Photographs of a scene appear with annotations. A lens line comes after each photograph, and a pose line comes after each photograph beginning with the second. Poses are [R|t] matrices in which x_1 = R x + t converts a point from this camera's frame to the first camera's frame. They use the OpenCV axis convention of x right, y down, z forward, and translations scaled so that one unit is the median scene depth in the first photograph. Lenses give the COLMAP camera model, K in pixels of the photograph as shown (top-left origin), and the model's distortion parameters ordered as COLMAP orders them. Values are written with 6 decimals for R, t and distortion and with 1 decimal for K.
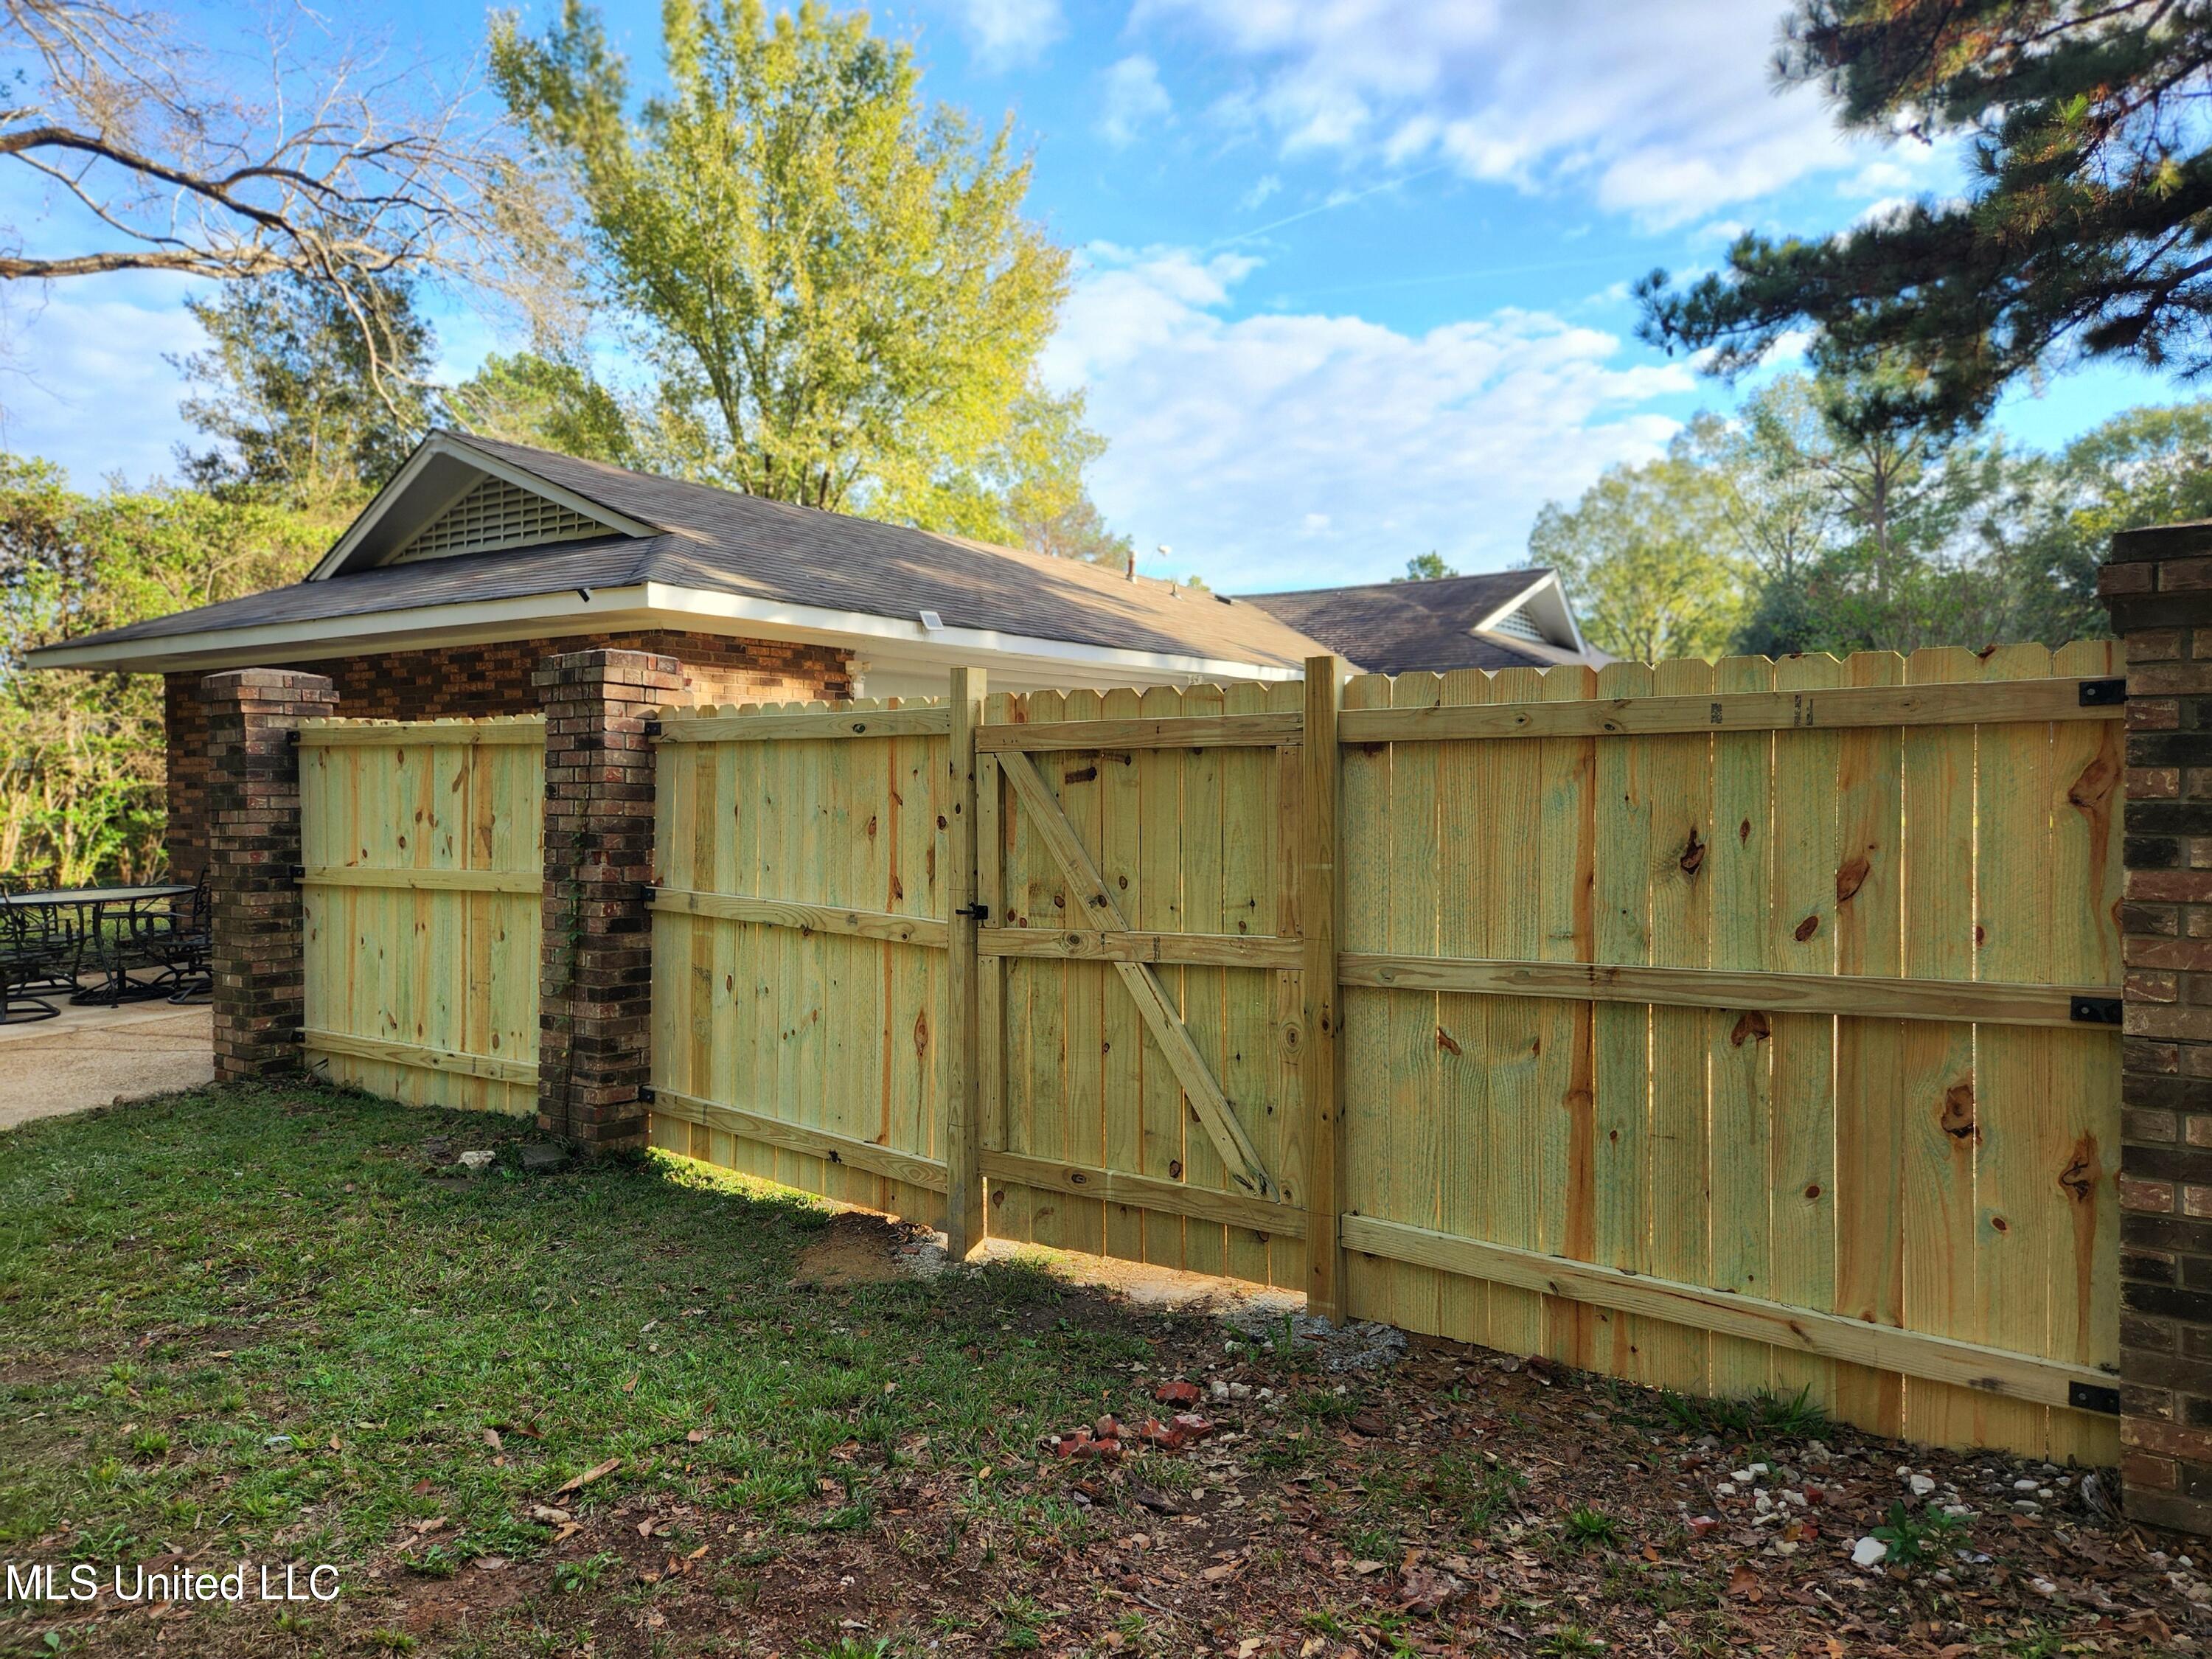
lens RADIAL K [[1470.0, 0, 1085.6], [0, 1470.0, 818.4], [0, 0, 1]] dist [0.069590, -0.053899]
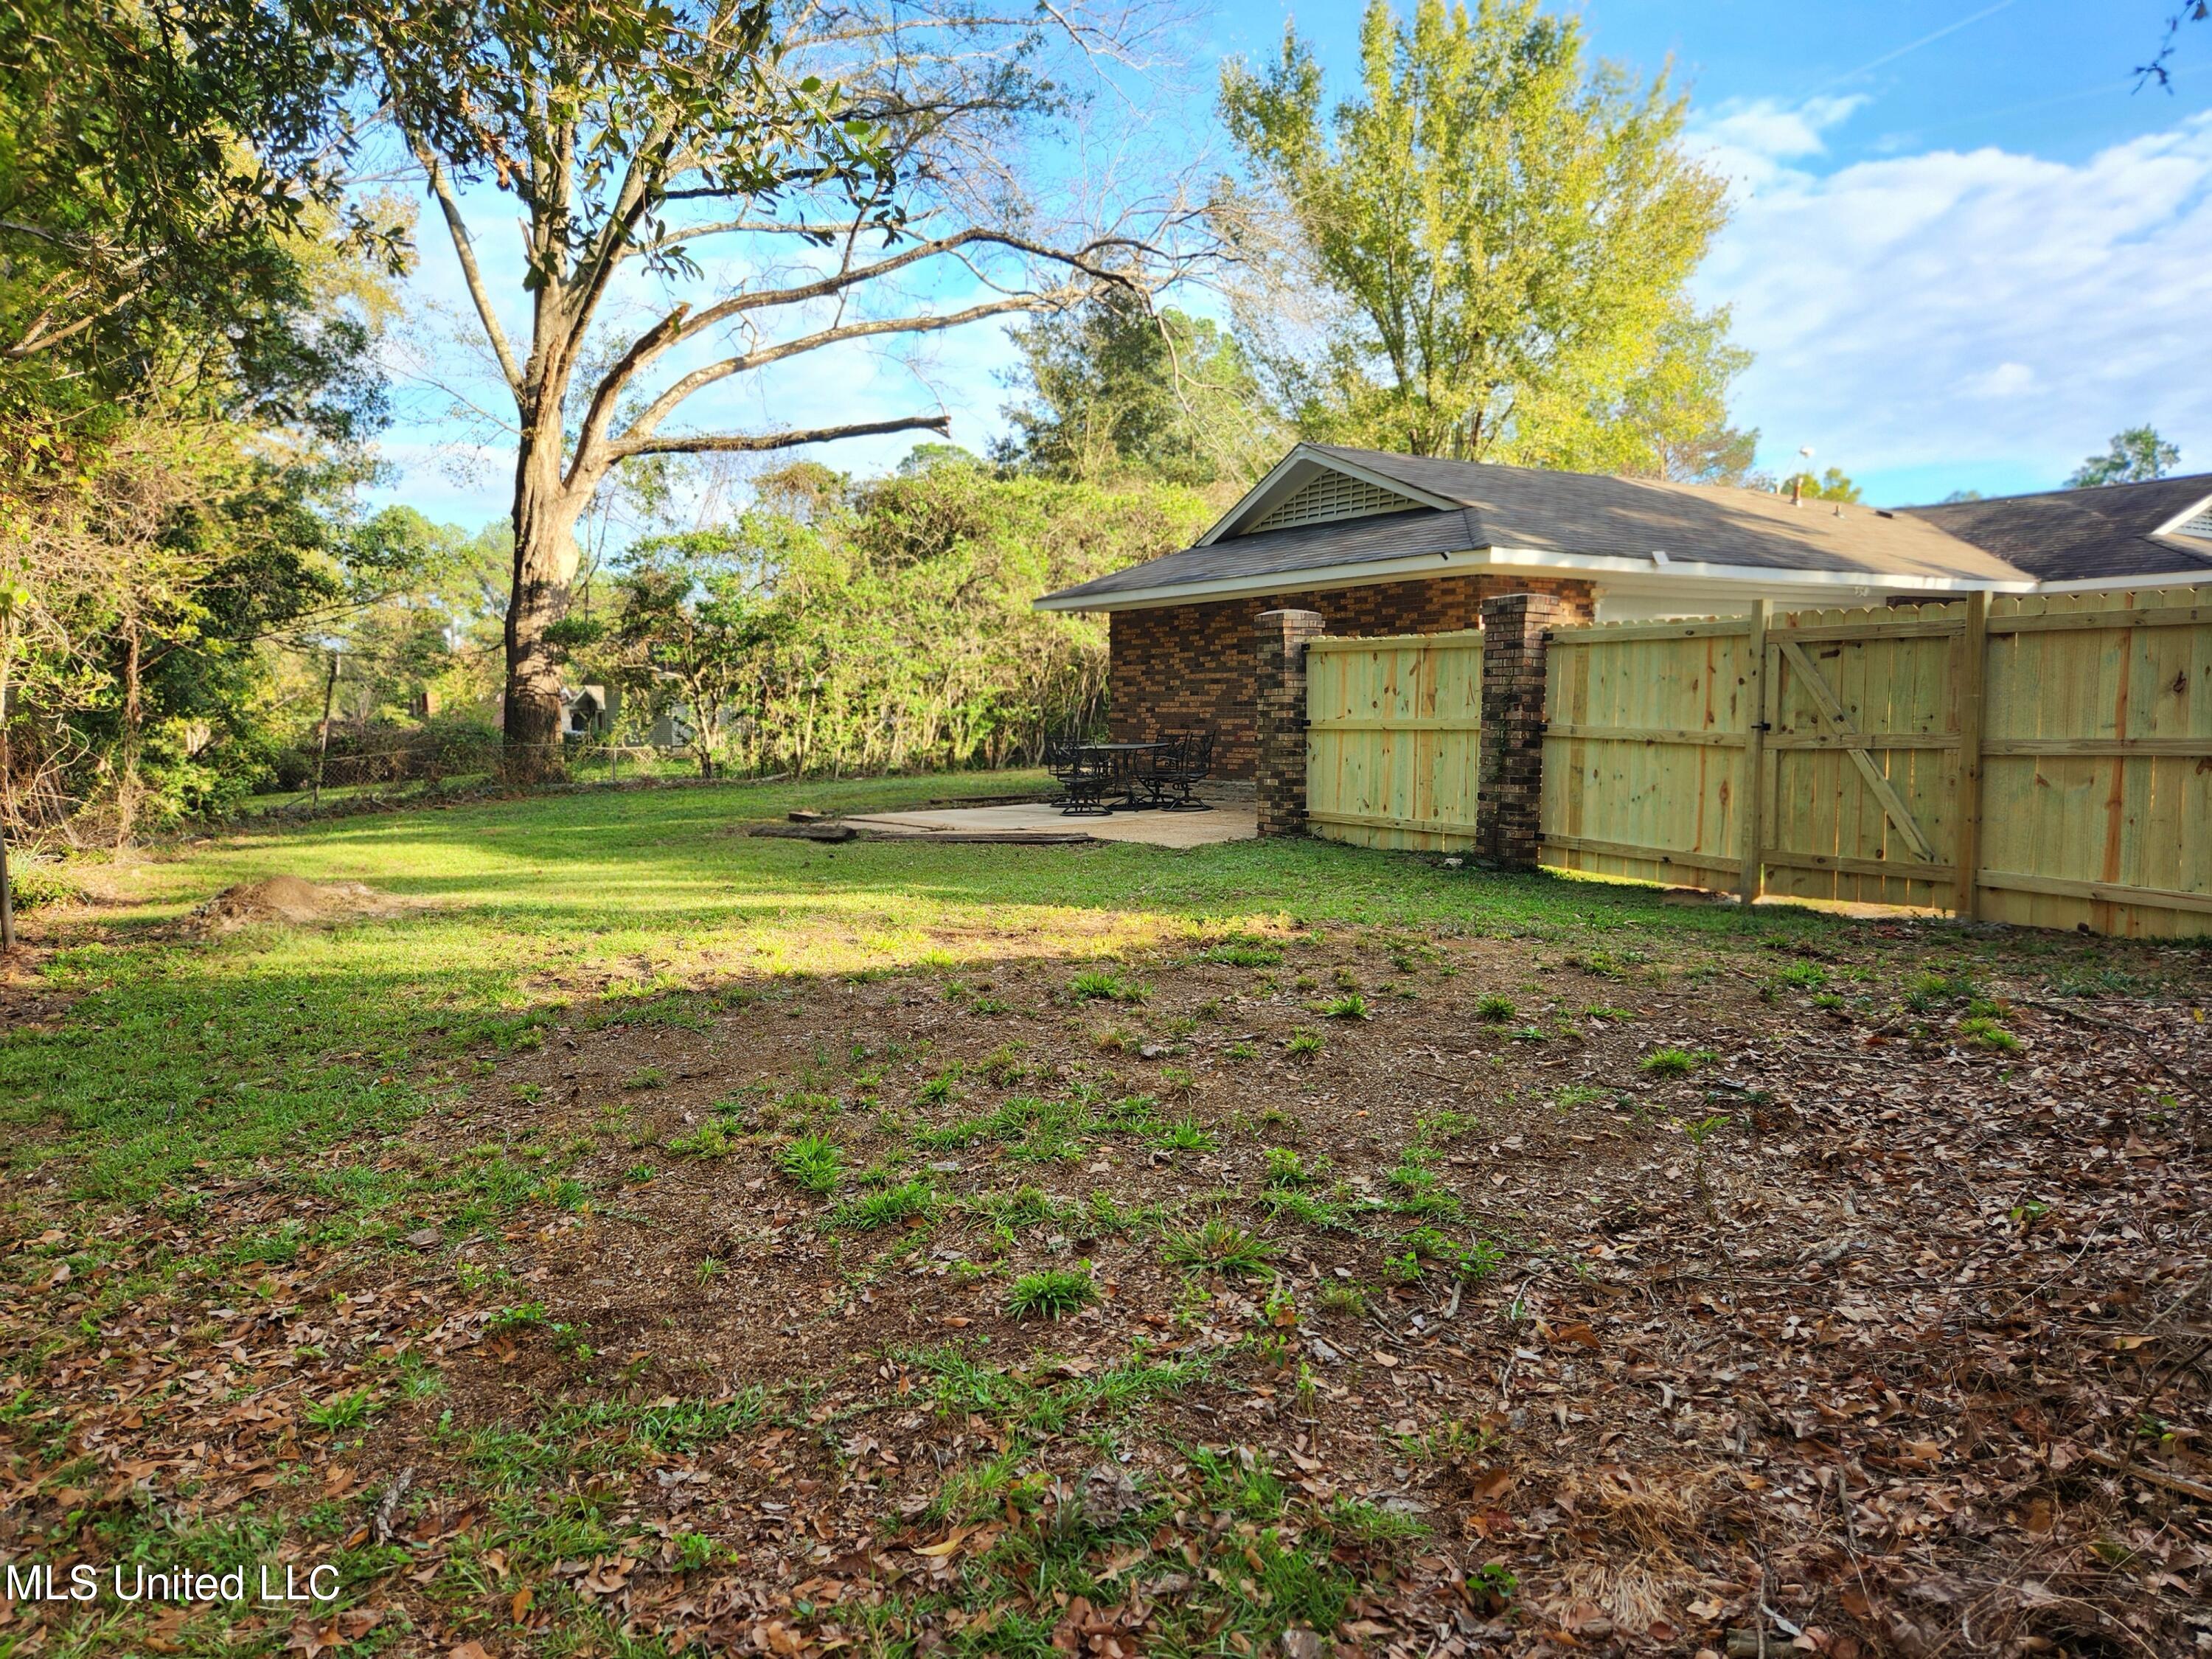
lens RADIAL K [[1470.0, 0, 1085.6], [0, 1470.0, 818.4], [0, 0, 1]] dist [0.069590, -0.053899]
pose [[0.928501, 0.027728, -0.370293, -0.110468], [-0.006592, 0.998282, 0.058224, 0.048277], [0.371272, -0.051620, 0.927088, -0.731210]]
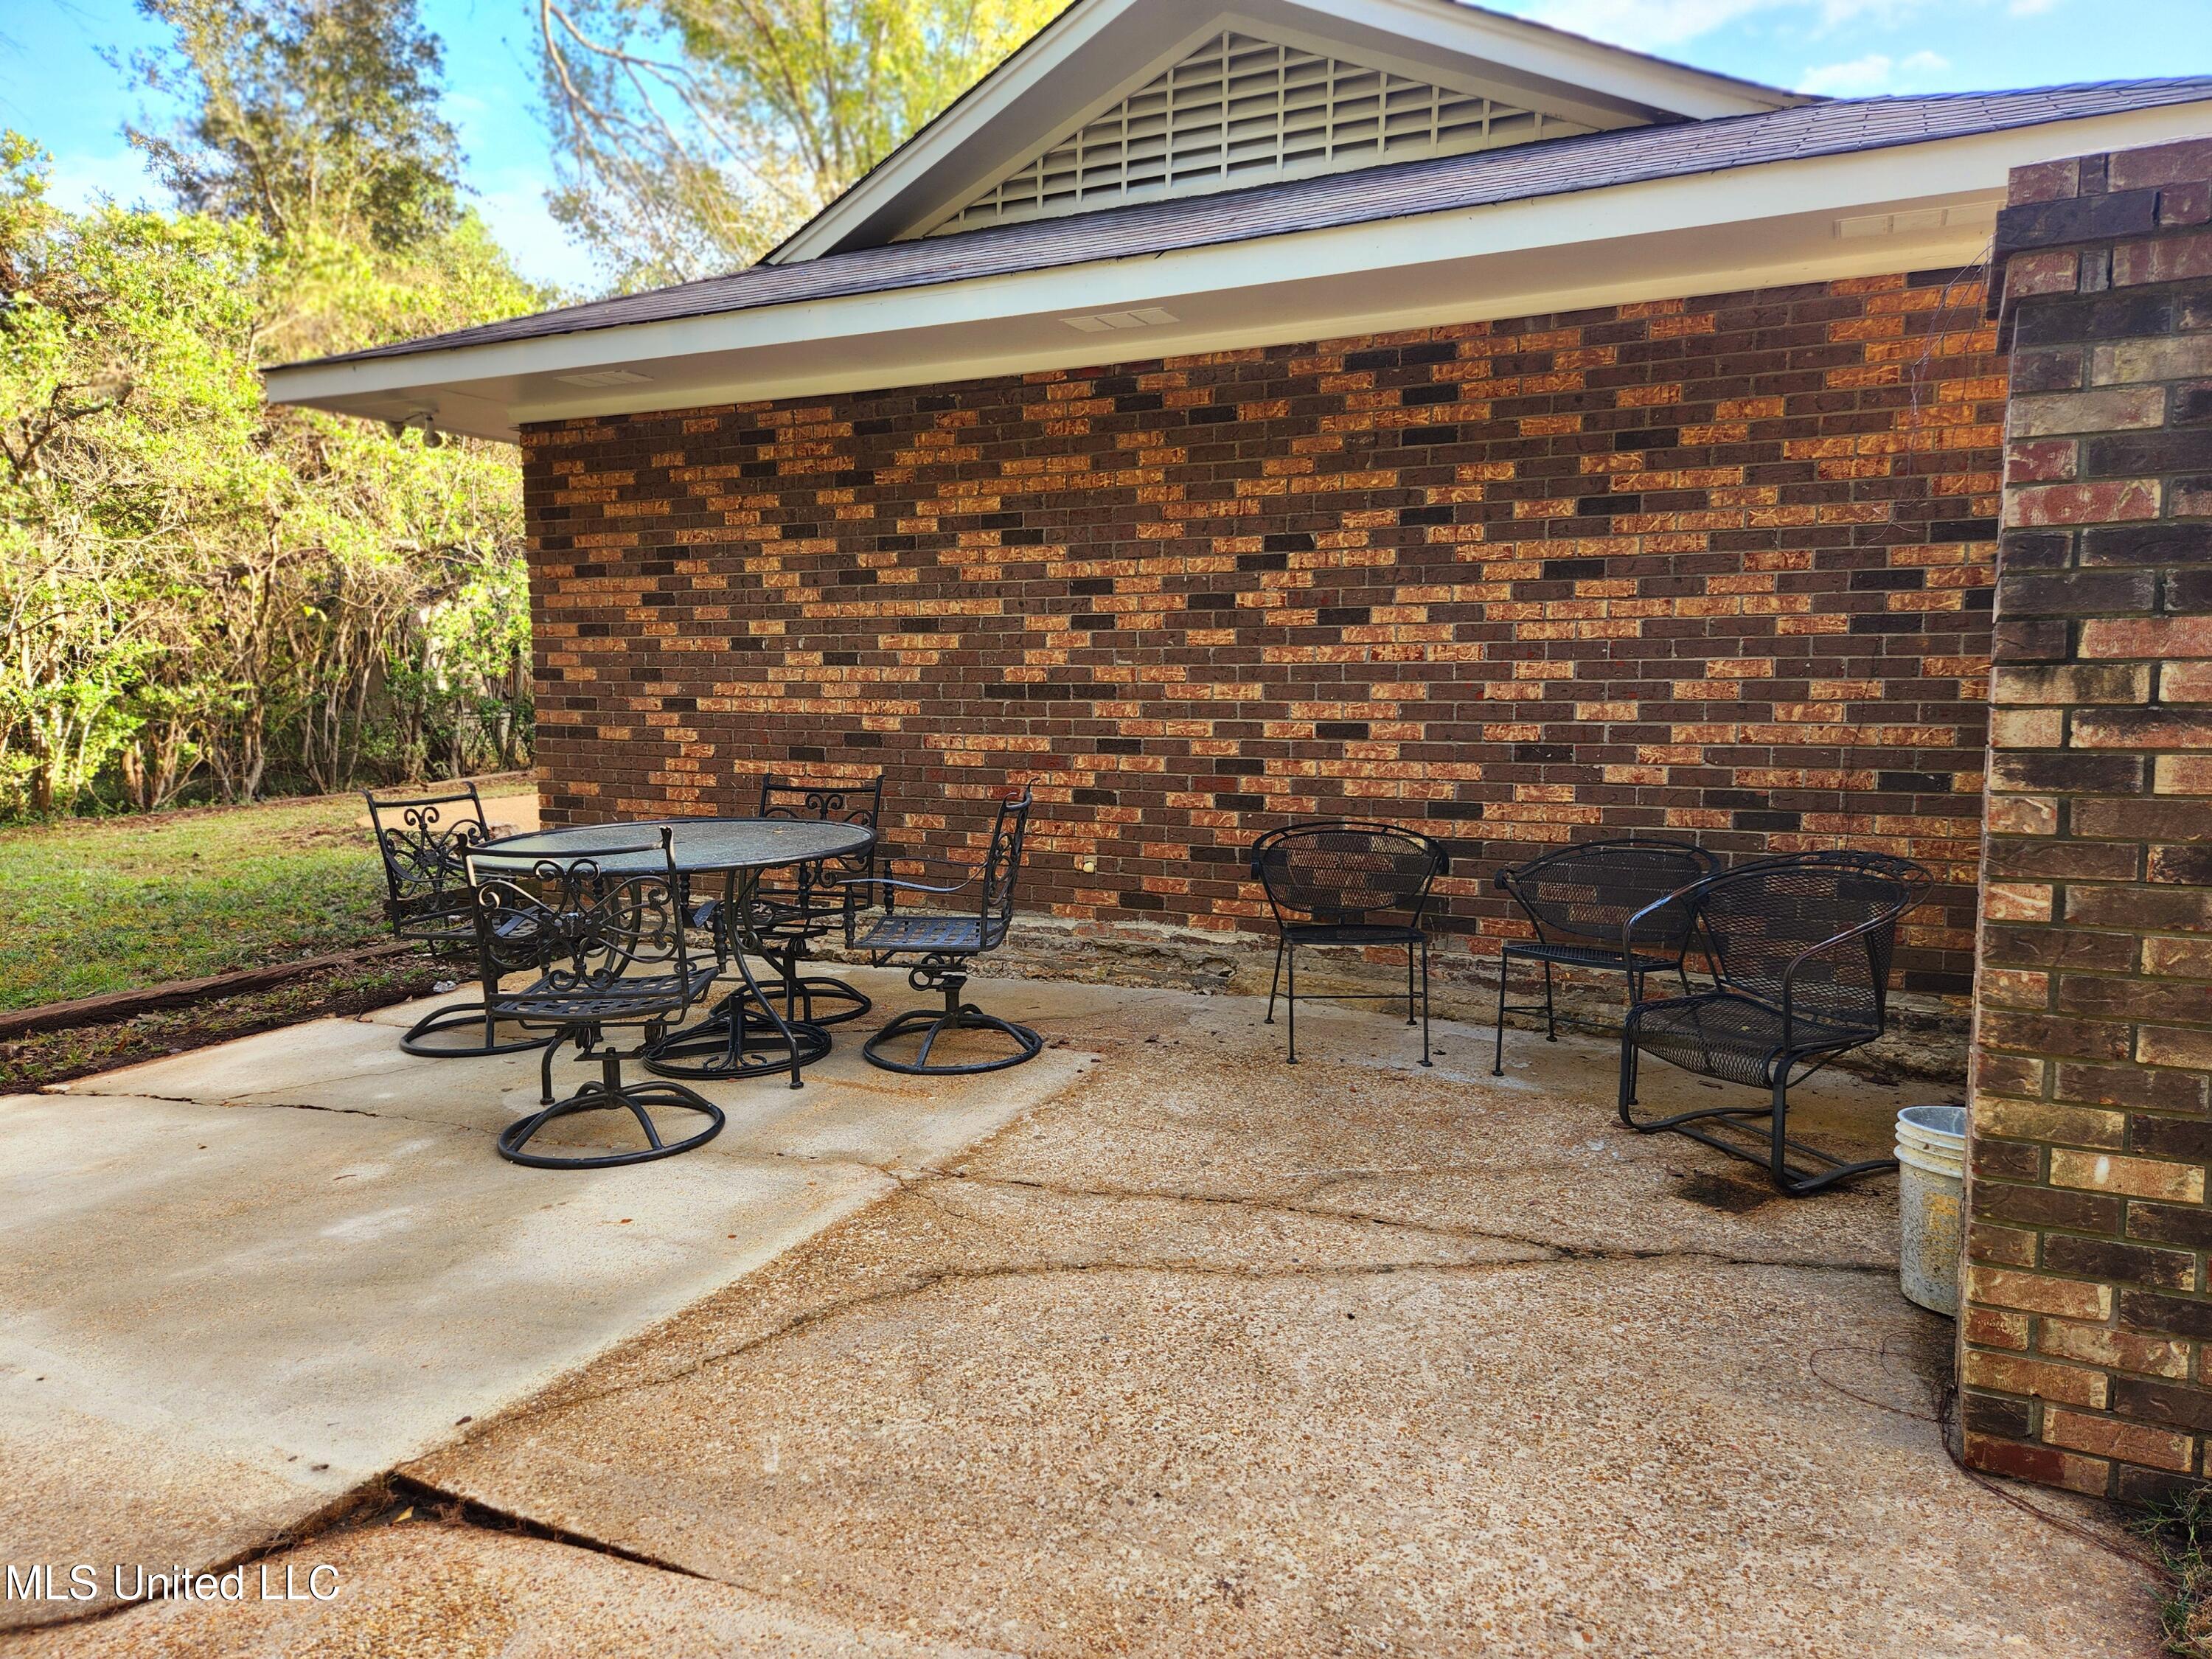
lens RADIAL K [[1470.0, 0, 1085.6], [0, 1470.0, 818.4], [0, 0, 1]] dist [0.069590, -0.053899]
pose [[0.992718, -0.009272, 0.120102, -0.797346], [0.000280, 0.997208, 0.074671, 0.011305], [-0.120459, -0.074094, 0.989949, 0.703273]]
